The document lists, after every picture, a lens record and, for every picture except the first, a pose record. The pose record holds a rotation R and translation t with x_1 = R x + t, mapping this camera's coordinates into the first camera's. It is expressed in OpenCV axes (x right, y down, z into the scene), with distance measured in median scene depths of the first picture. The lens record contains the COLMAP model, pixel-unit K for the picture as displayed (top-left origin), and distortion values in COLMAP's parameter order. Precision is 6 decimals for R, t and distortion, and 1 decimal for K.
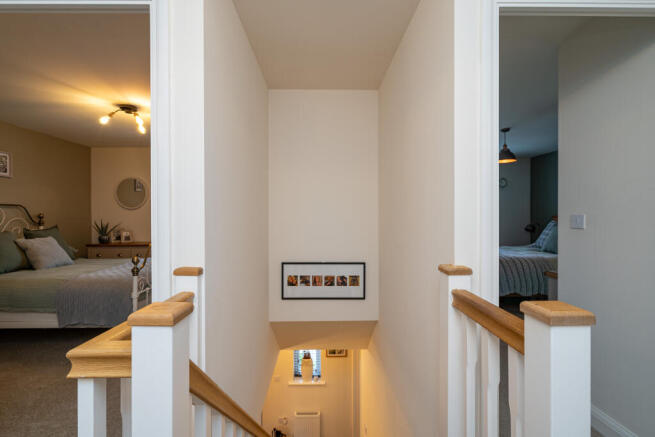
lens RADIAL K [[297.3, 0, 327.4], [0, 297.3, 217.8], [0, 0, 1]] dist [-0.006605, 0.002061]
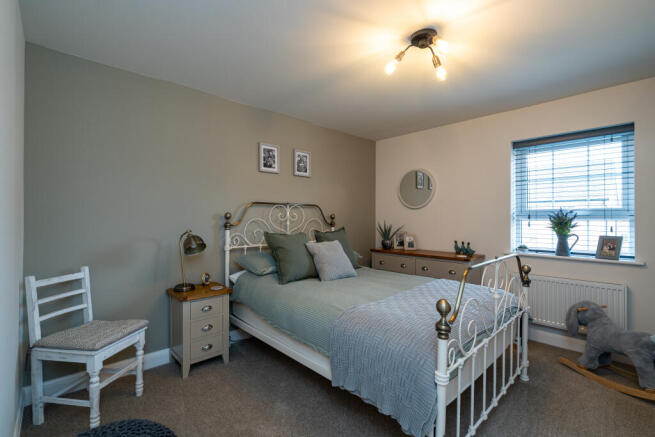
lens RADIAL K [[297.3, 0, 325.6], [0, 297.3, 220.3], [0, 0, 1]] dist [-0.006605, 0.002061]
pose [[0.663502, 0.008823, -0.748123, -0.280182], [-0.007982, 0.999957, 0.004714, 0.001579], [0.748132, 0.002844, 0.663544, 0.362539]]
